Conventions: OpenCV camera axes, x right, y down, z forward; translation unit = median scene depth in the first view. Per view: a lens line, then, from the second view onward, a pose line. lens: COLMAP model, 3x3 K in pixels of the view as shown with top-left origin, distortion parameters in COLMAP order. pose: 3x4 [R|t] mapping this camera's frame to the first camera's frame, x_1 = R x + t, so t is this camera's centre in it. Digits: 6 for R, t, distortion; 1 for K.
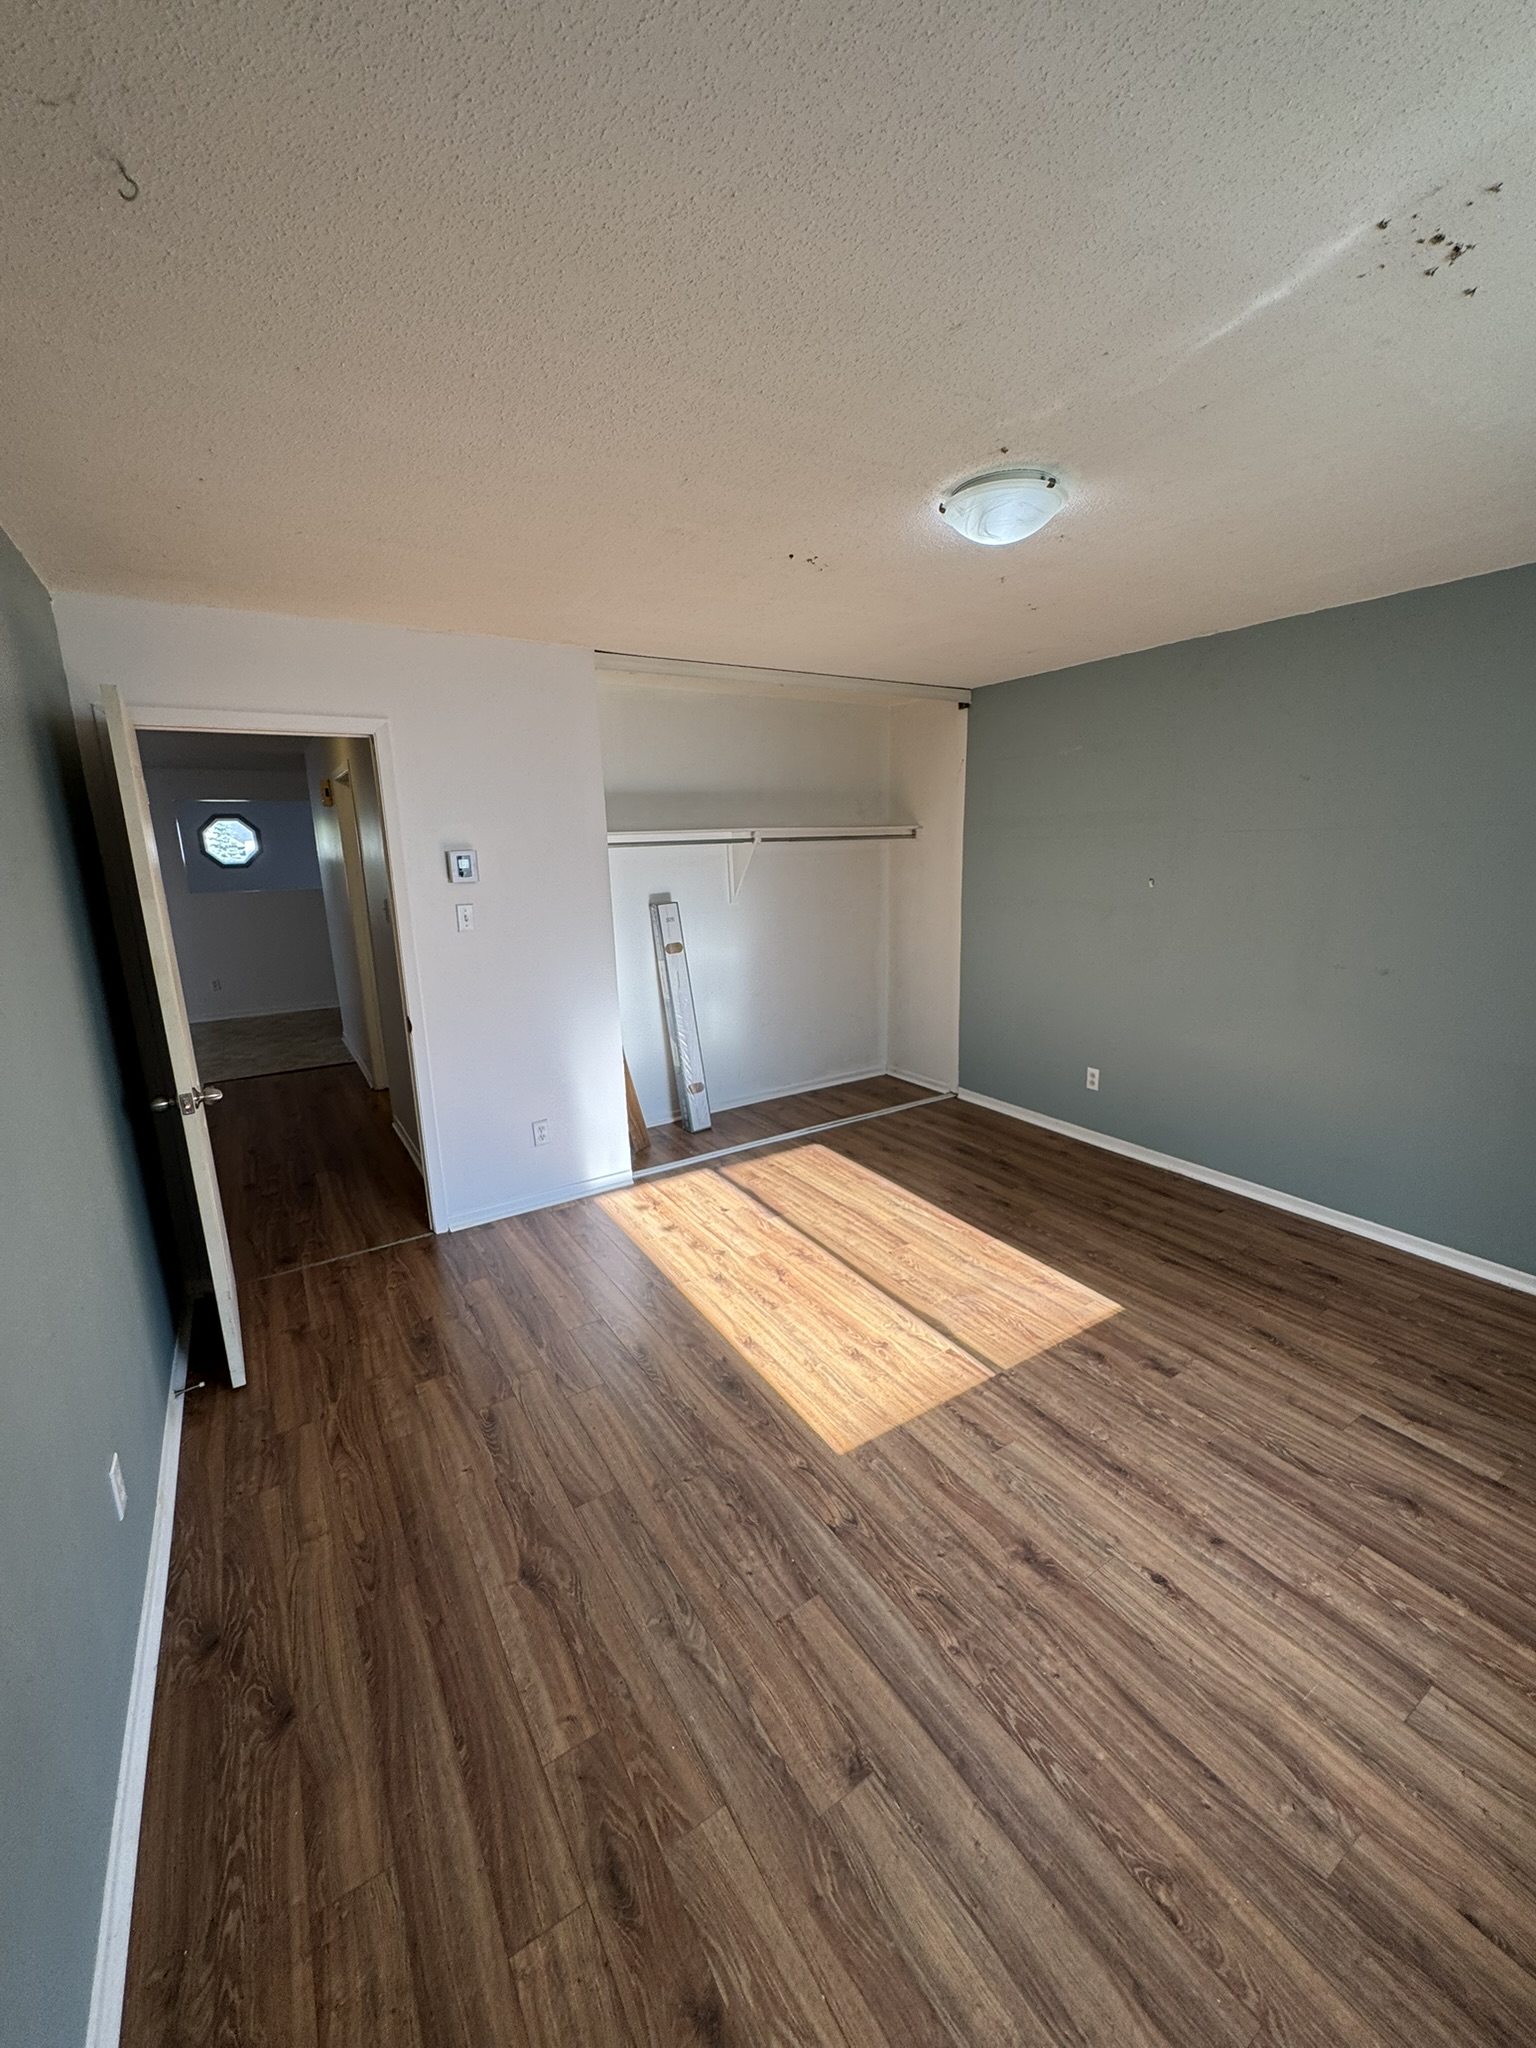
lens RADIAL K [[813.2, 0, 769.2], [0, 813.2, 1021.3], [0, 0, 1]] dist [-0.001078, 0.000470]
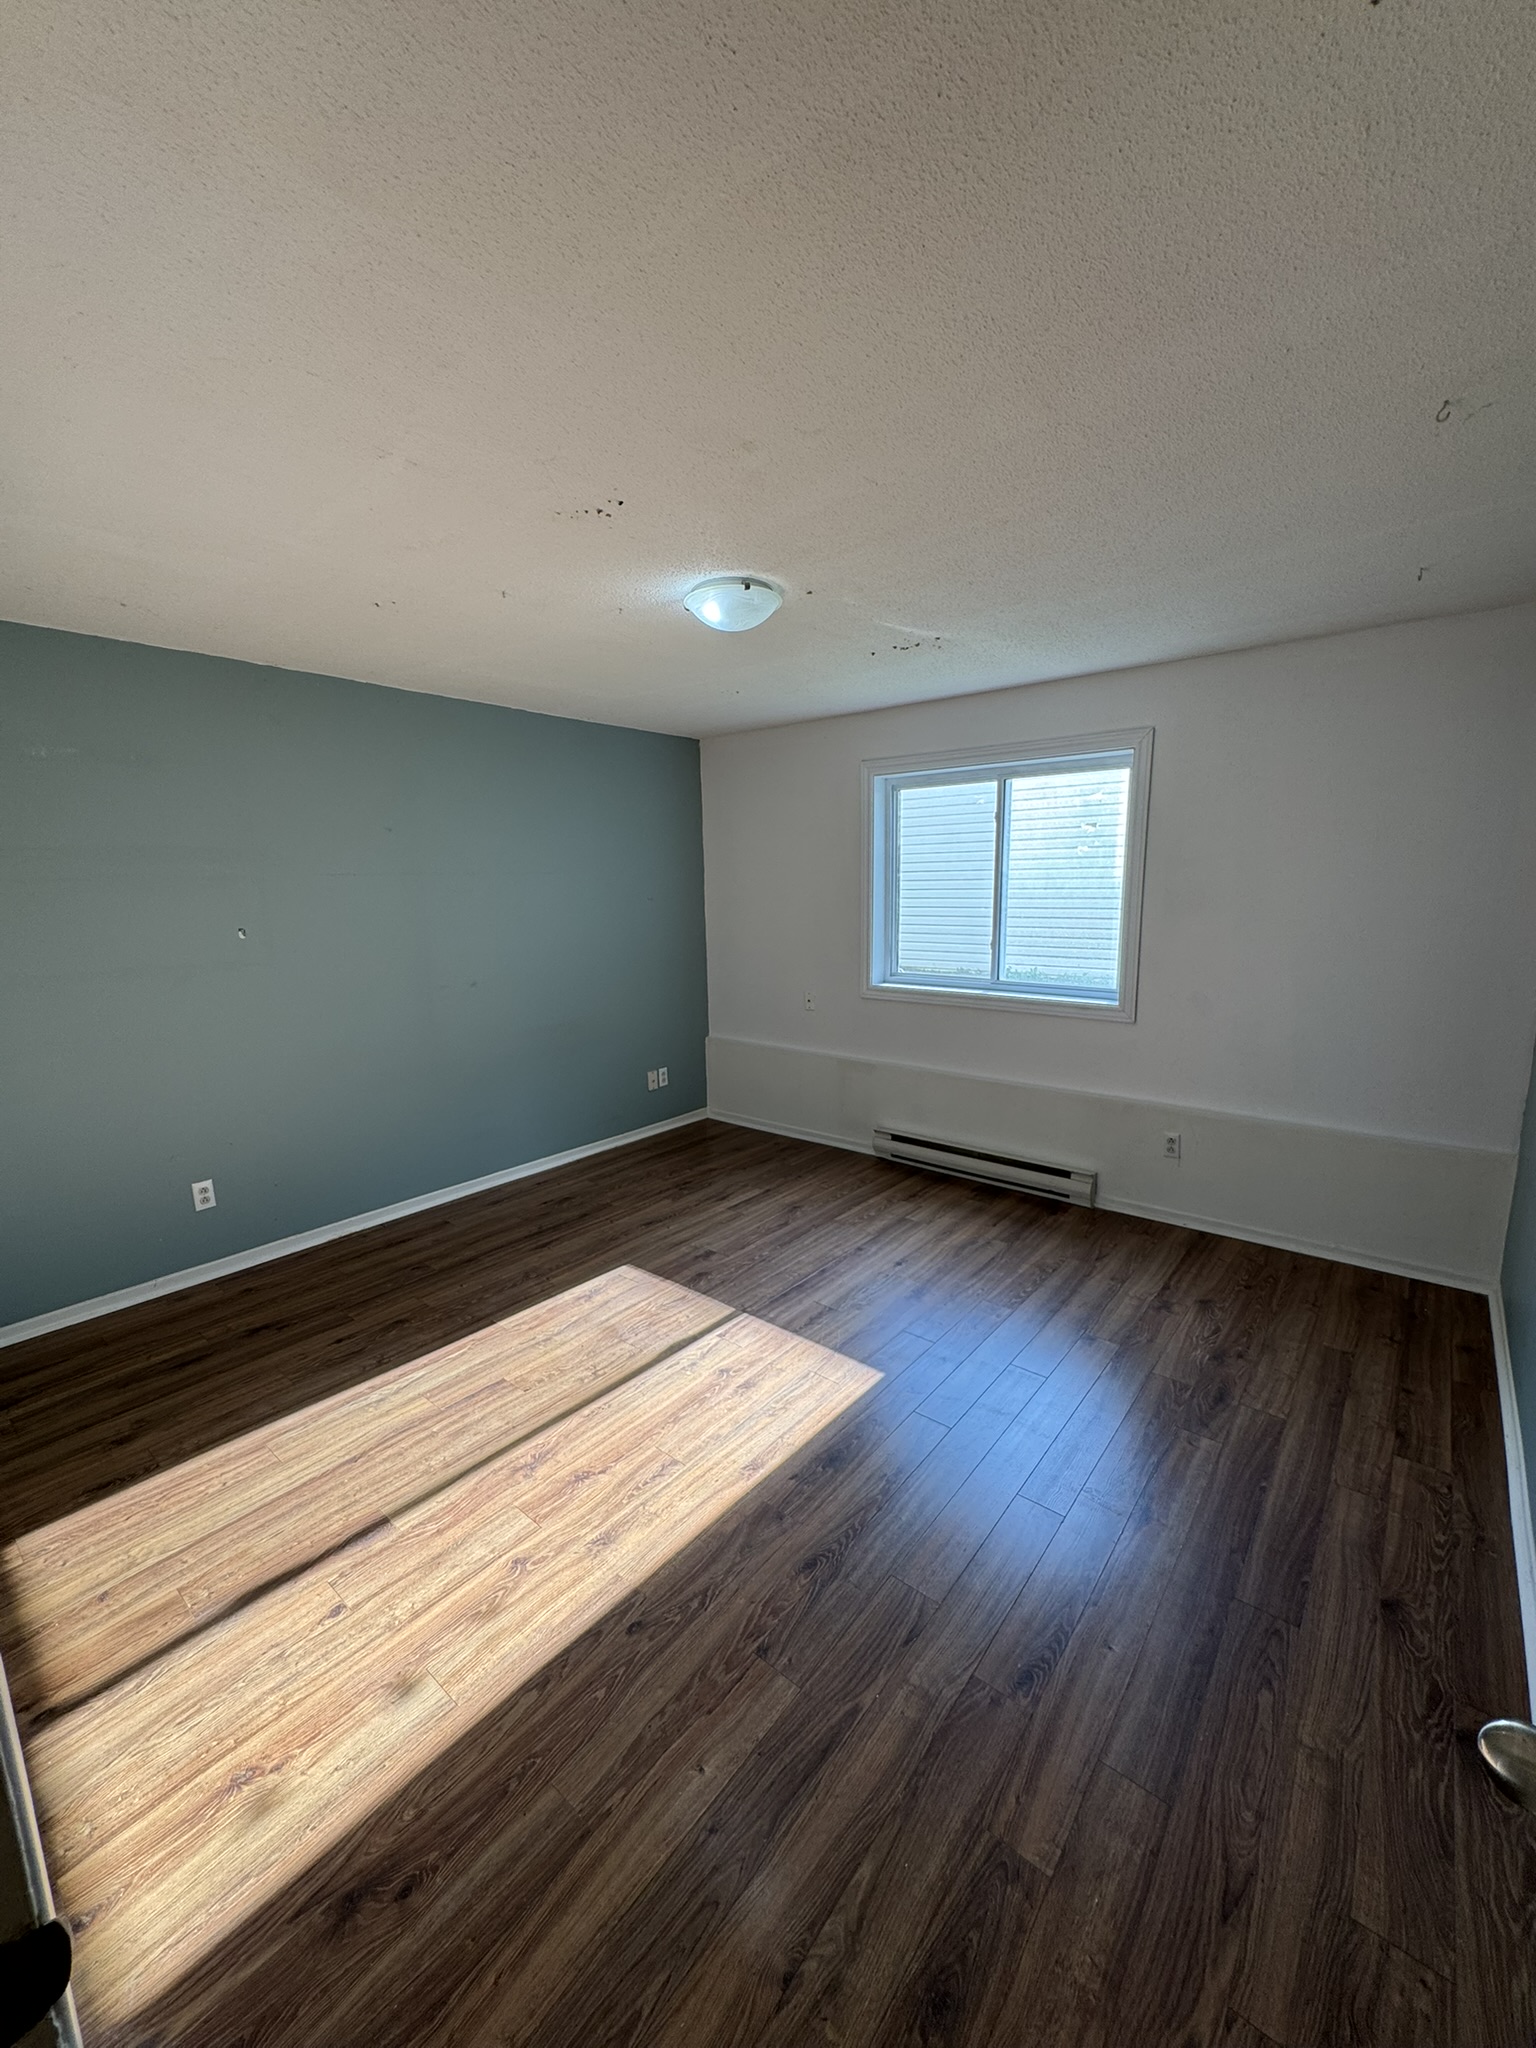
lens RADIAL K [[813.2, 0, 770.7], [0, 813.2, 1023.9], [0, 0, 1]] dist [-0.001078, 0.000470]
pose [[-0.307177, -0.137312, 0.941694, -0.684747], [0.227006, 0.950398, 0.212630, -0.183137], [-0.924181, 0.279085, -0.260770, 0.993818]]
